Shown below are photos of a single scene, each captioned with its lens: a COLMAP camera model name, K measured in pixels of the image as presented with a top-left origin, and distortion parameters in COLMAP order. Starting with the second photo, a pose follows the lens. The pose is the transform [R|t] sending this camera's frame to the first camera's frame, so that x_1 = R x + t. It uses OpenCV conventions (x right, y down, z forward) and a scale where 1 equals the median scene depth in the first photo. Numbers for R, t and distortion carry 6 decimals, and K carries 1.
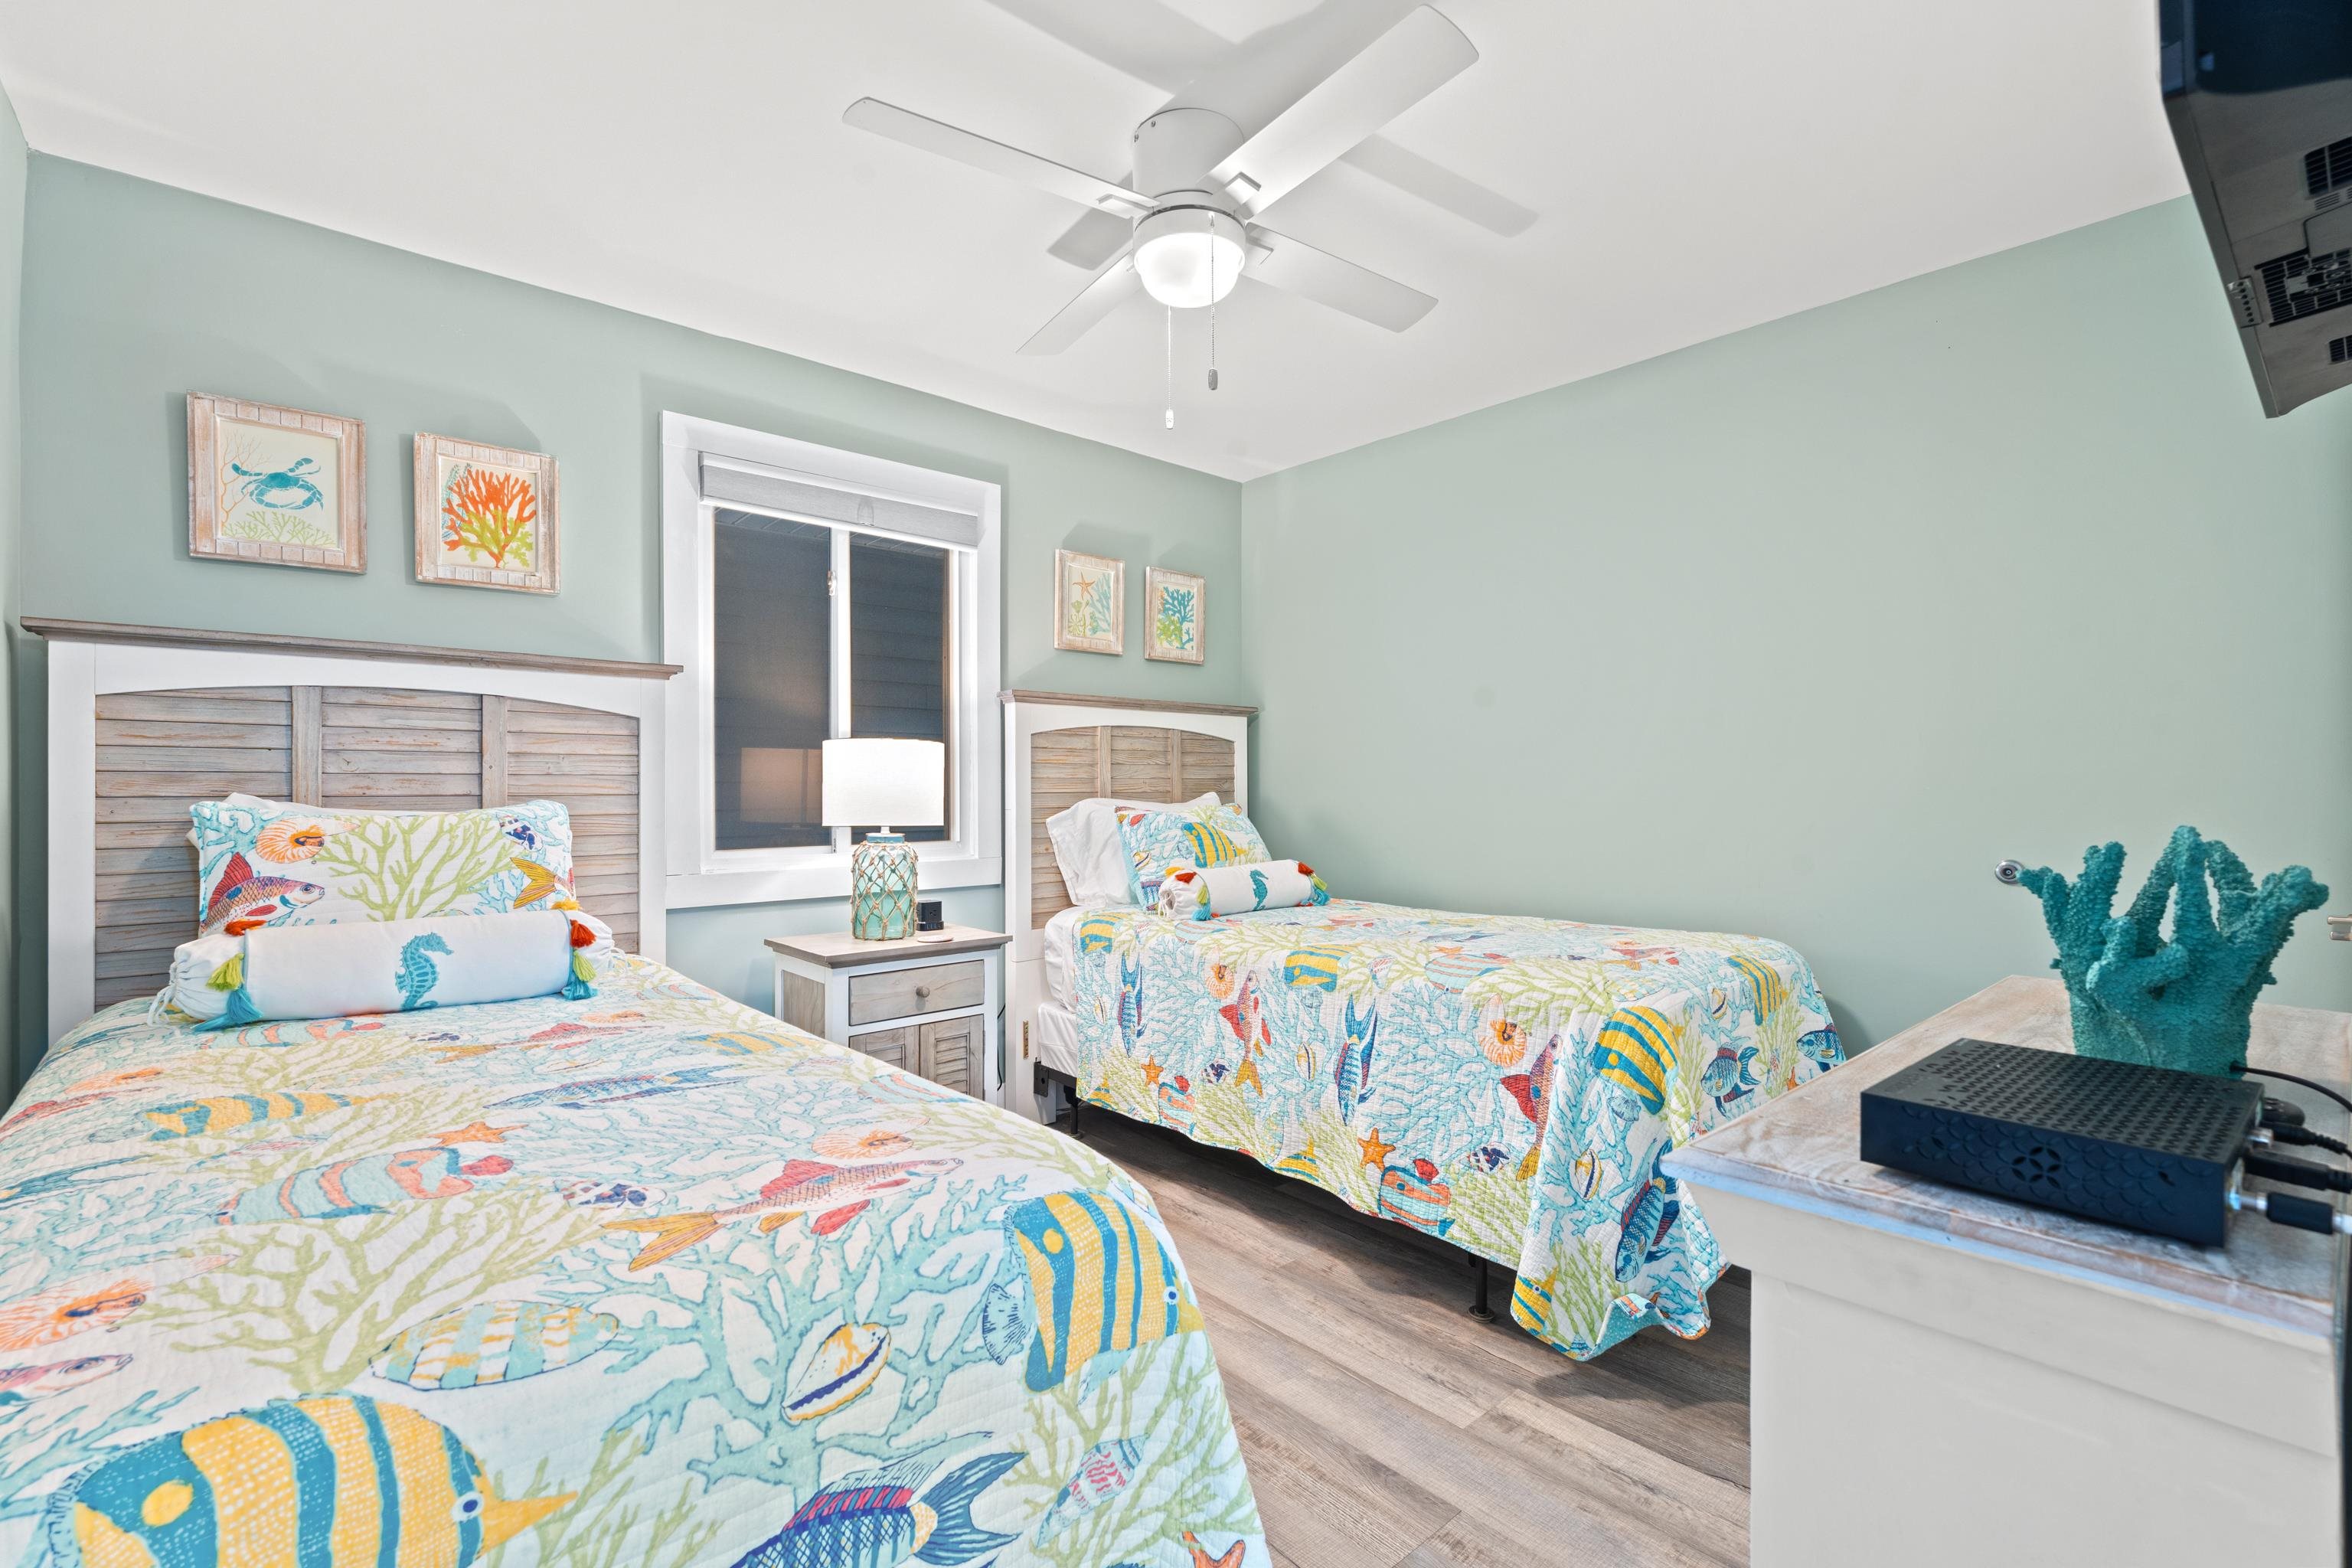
lens RADIAL K [[1041.7, 0, 1180.3], [0, 1041.7, 784.7], [0, 0, 1]] dist [-0.001970, 0.000687]
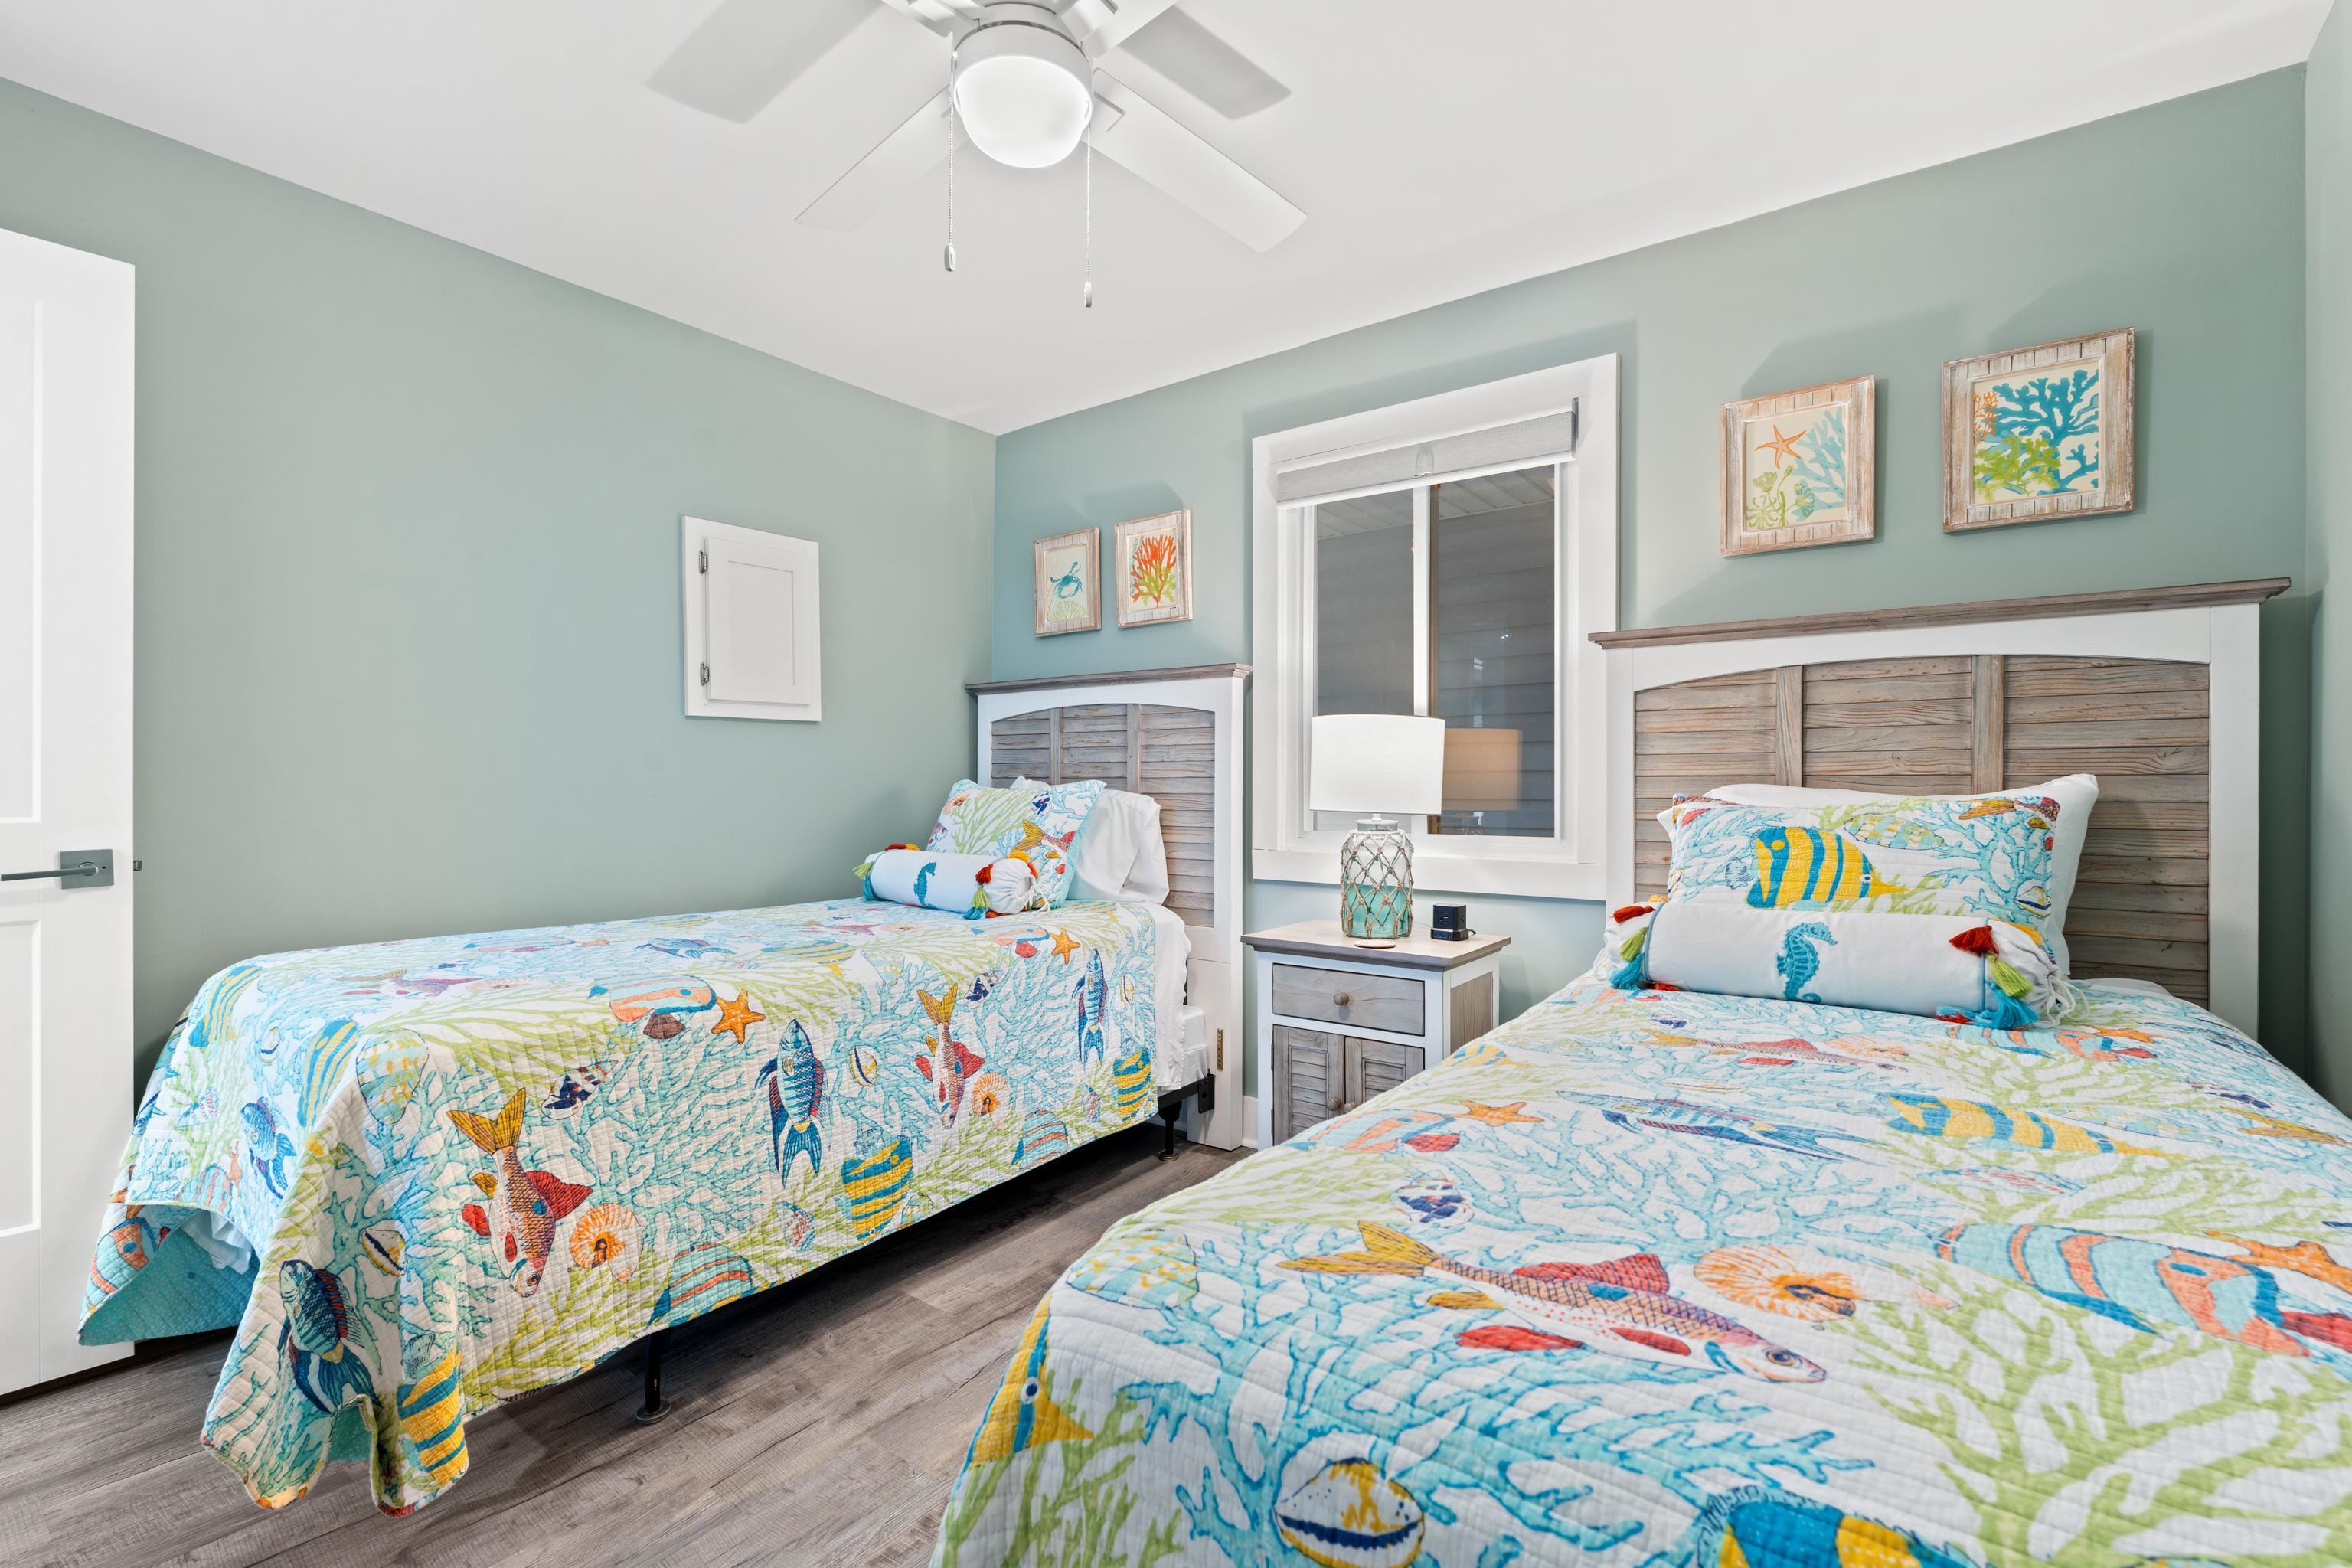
lens RADIAL K [[1041.7, 0, 1176.7], [0, 1041.7, 789.2], [0, 0, 1]] dist [-0.001970, 0.000687]
pose [[0.196113, 0.006309, -0.980561, 0.581569], [0.001392, 0.999977, 0.006712, 0.013853], [0.980580, -0.002681, 0.196100, 0.674156]]
